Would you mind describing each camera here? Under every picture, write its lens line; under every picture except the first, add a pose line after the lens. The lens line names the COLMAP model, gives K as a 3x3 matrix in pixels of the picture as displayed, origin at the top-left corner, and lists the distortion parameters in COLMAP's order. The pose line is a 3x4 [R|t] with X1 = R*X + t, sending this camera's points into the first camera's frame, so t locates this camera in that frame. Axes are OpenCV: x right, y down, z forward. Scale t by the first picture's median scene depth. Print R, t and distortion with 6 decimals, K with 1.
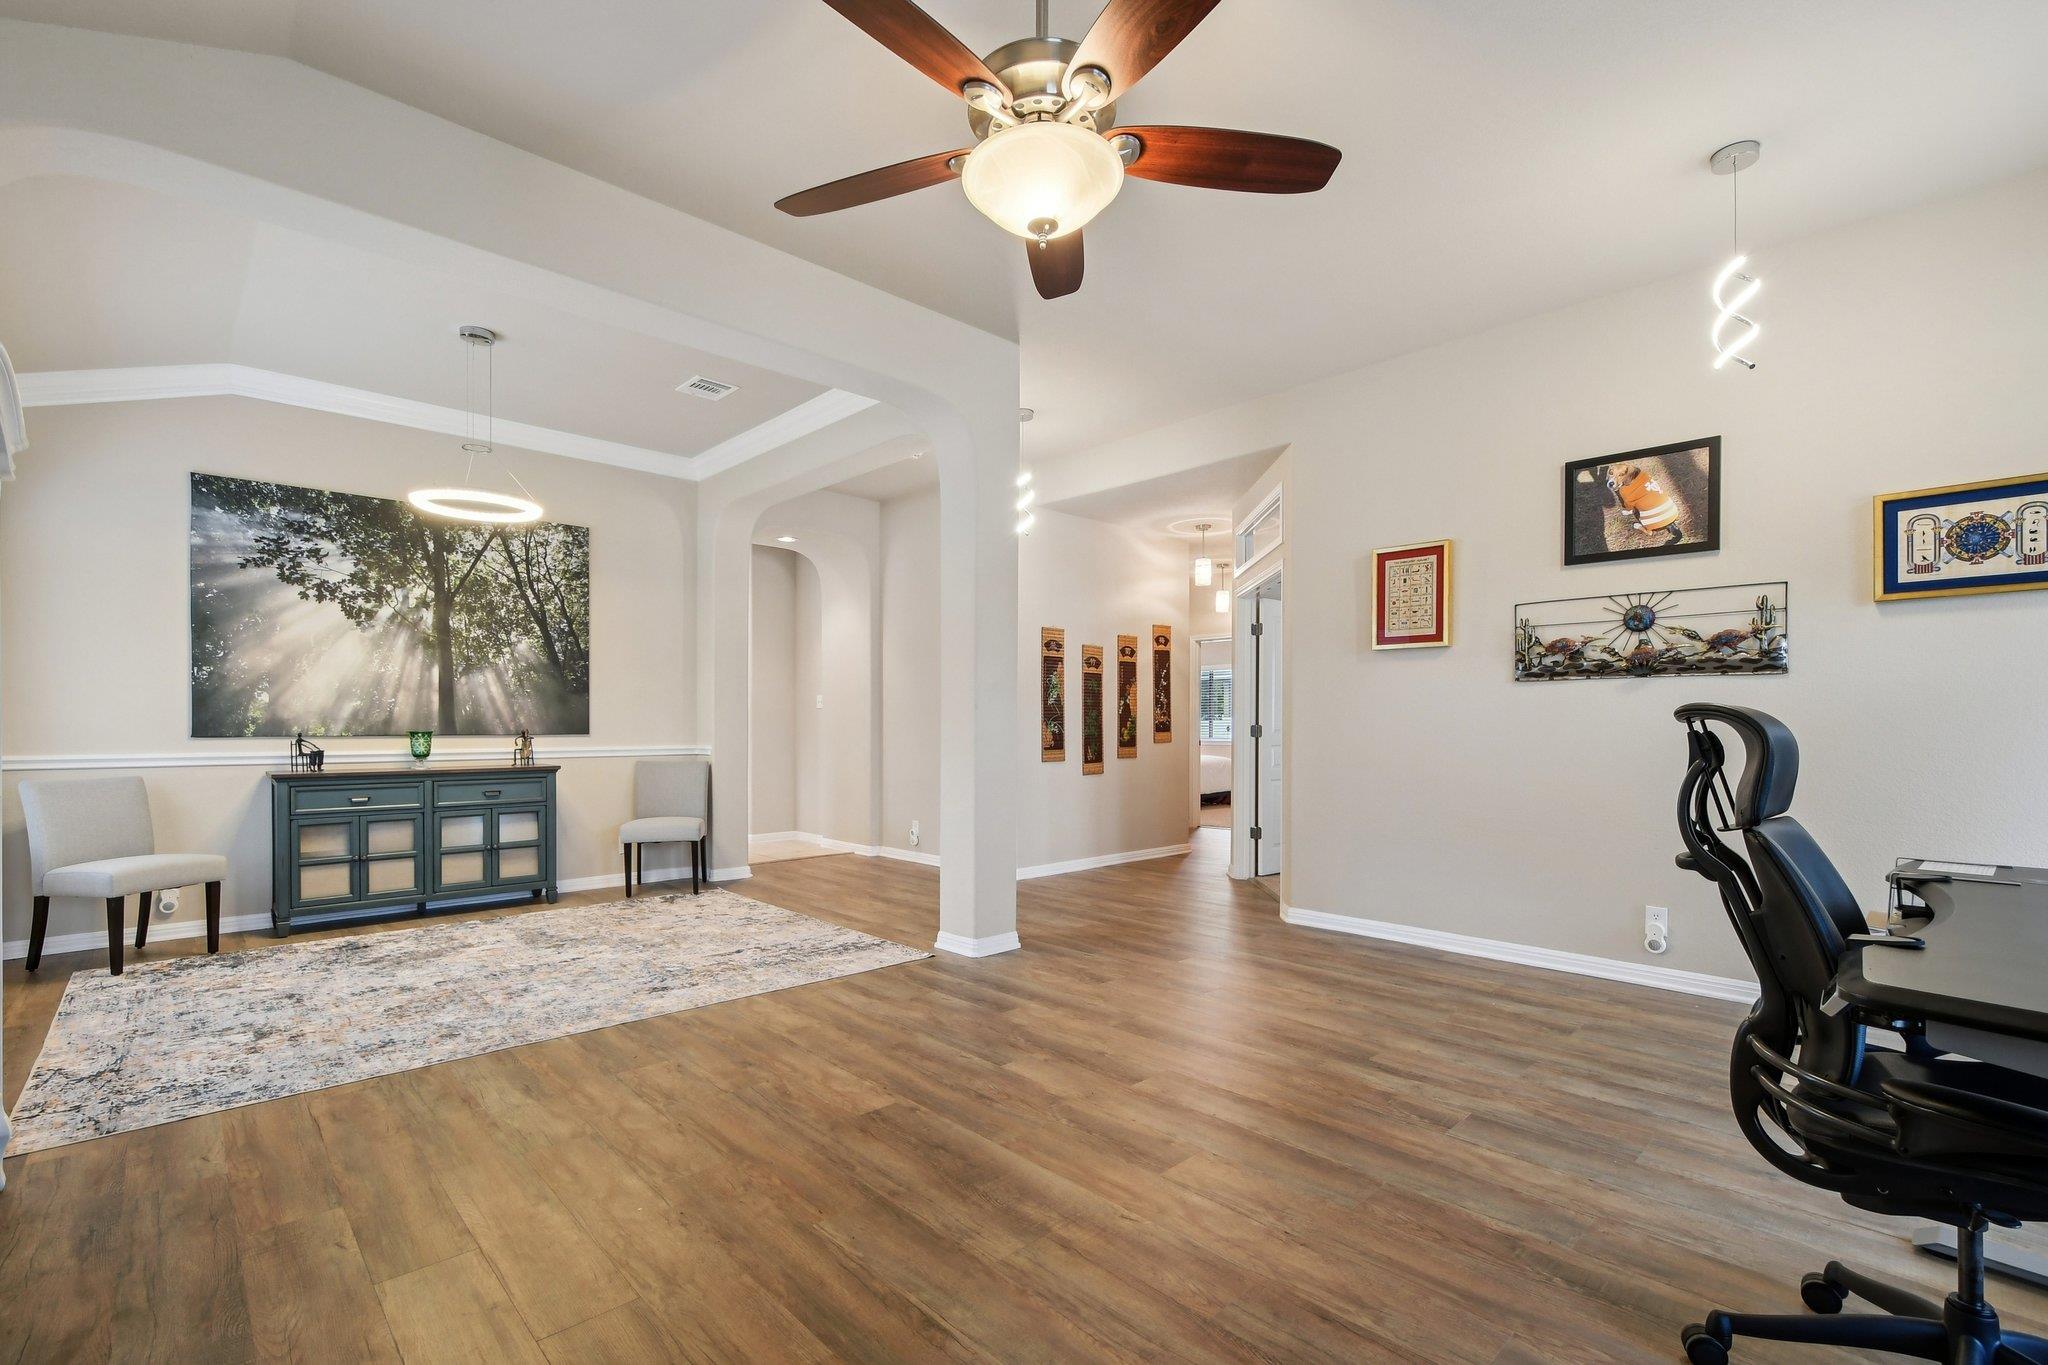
lens RADIAL K [[900.9, 0, 1012.9], [0, 900.9, 731.1], [0, 0, 1]] dist [0.001104, -0.002476]
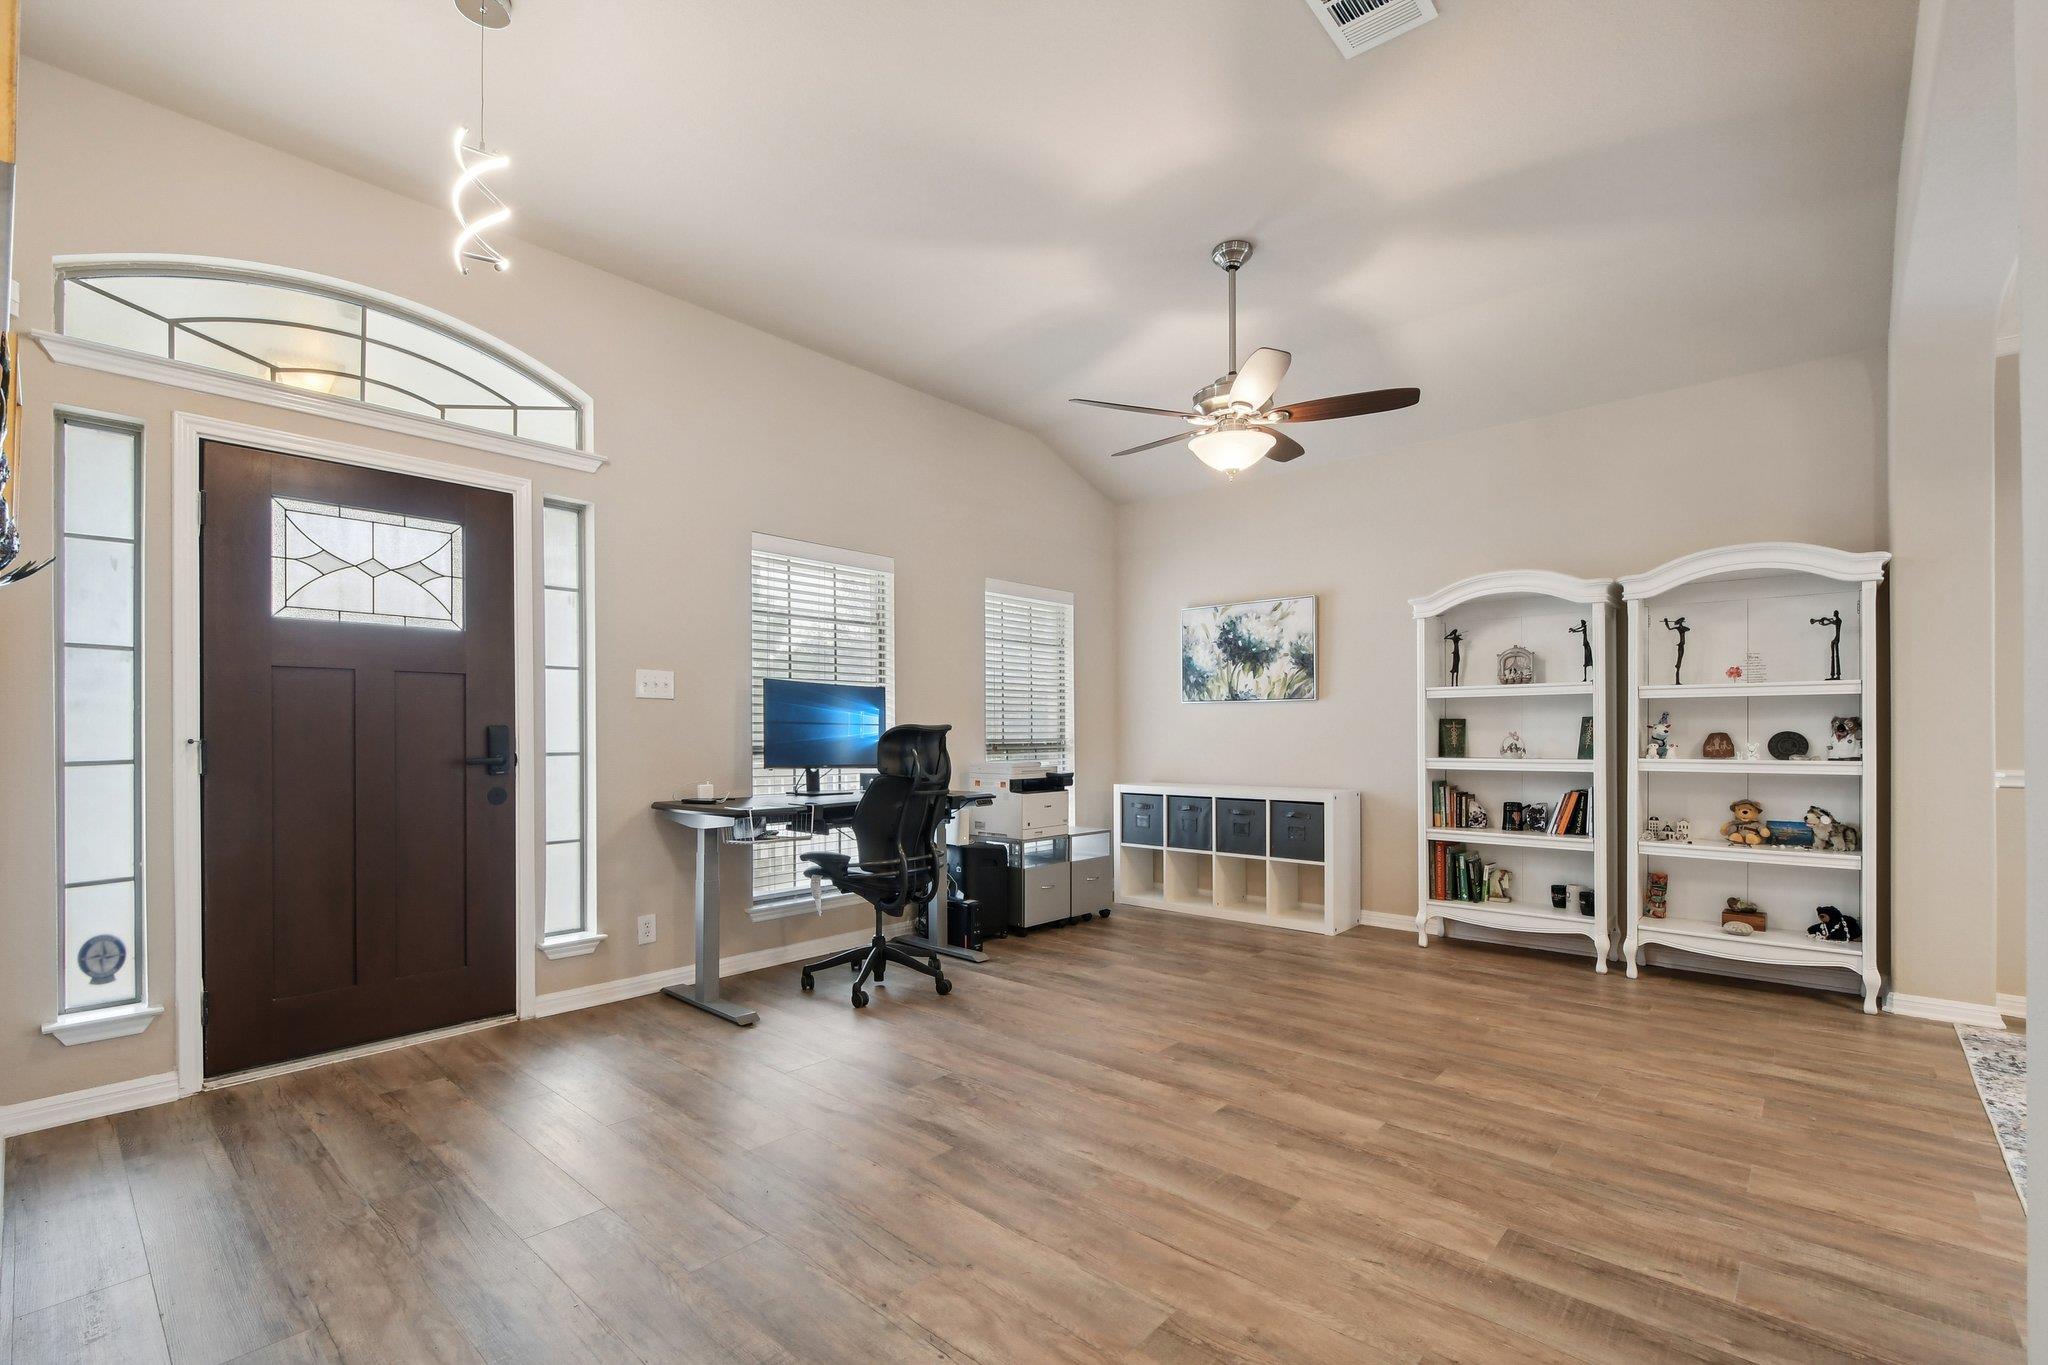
lens RADIAL K [[900.9, 0, 1010.9], [0, 900.9, 737.7], [0, 0, 1]] dist [0.001104, -0.002476]
pose [[-0.997019, 0.001415, -0.077143, 0.234436], [0.000726, 0.999960, 0.008958, -0.004604], [0.077152, 0.008875, -0.996980, 1.043179]]
